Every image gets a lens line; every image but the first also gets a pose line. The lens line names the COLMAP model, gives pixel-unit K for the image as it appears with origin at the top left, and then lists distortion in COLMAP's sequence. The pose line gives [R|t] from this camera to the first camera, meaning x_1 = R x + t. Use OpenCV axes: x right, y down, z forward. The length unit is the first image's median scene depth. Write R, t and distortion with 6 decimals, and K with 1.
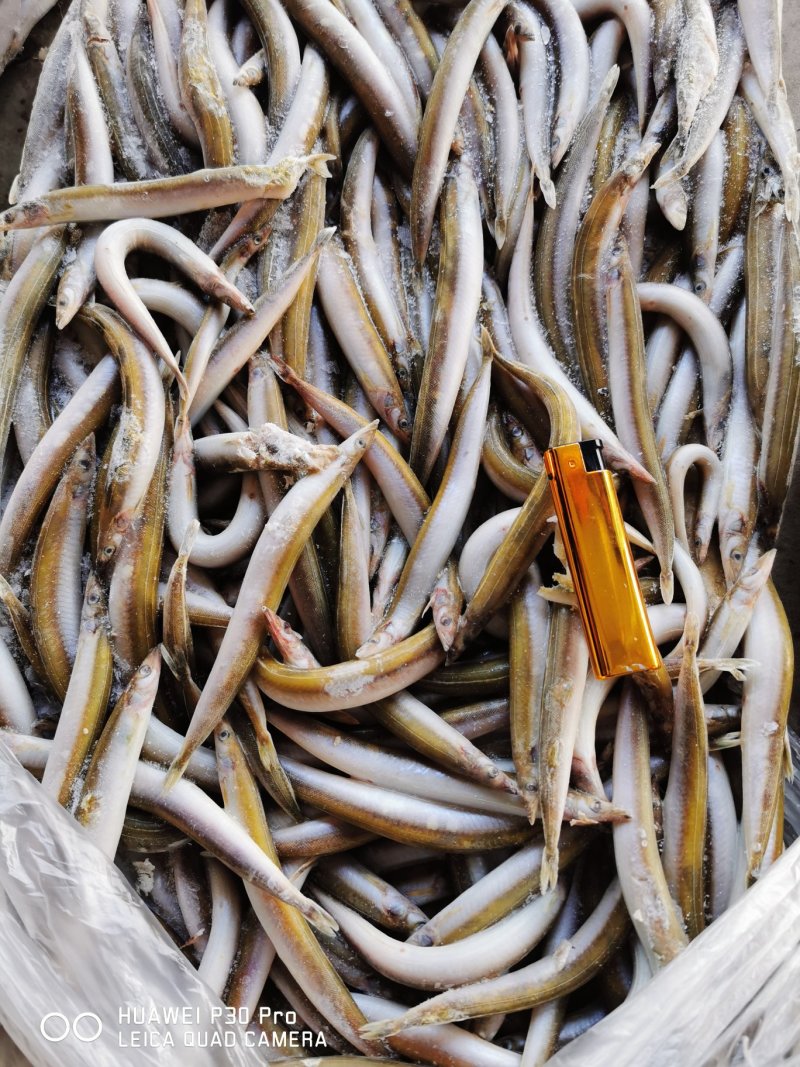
lens RADIAL K [[871.5, 0, 395.6], [0, 871.5, 529.6], [0, 0, 1]] dist [0.062237, -0.102705]
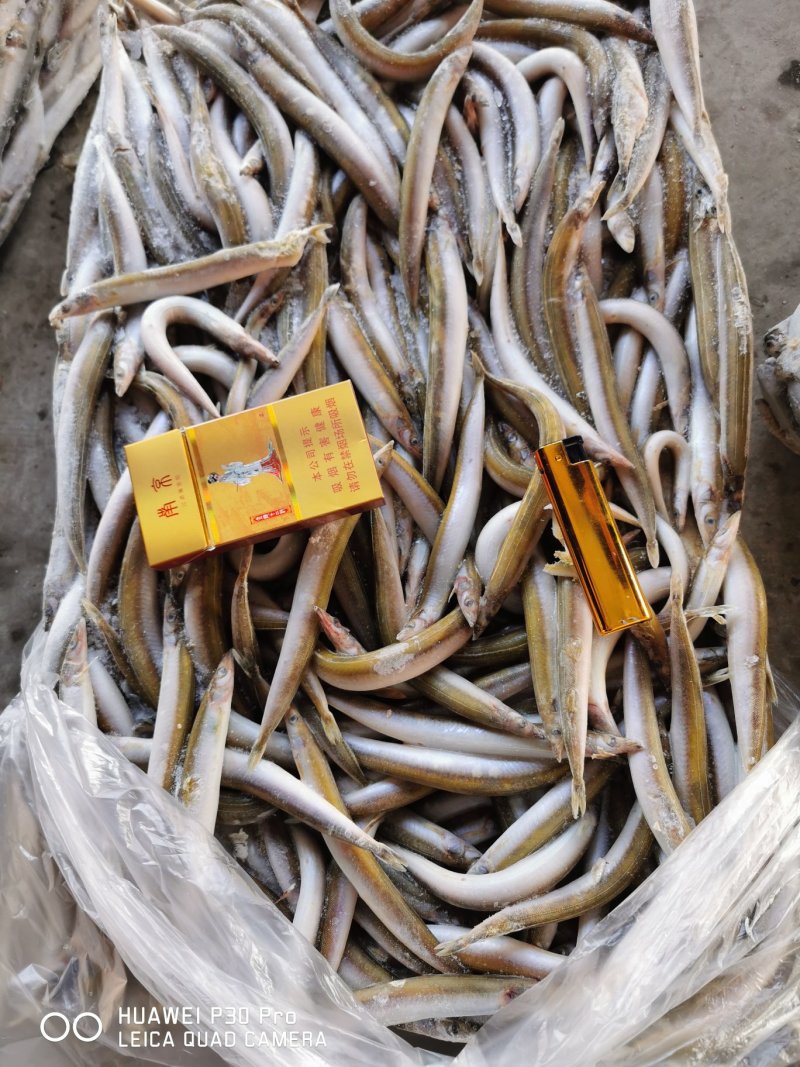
lens RADIAL K [[871.5, 0, 393.0], [0, 871.5, 532.9], [0, 0, 1]] dist [0.062237, -0.102705]
pose [[0.993464, -0.111695, -0.023541, -0.005804], [0.111032, 0.993428, -0.027790, 0.030886], [0.026490, 0.024995, 0.999337, -0.178387]]
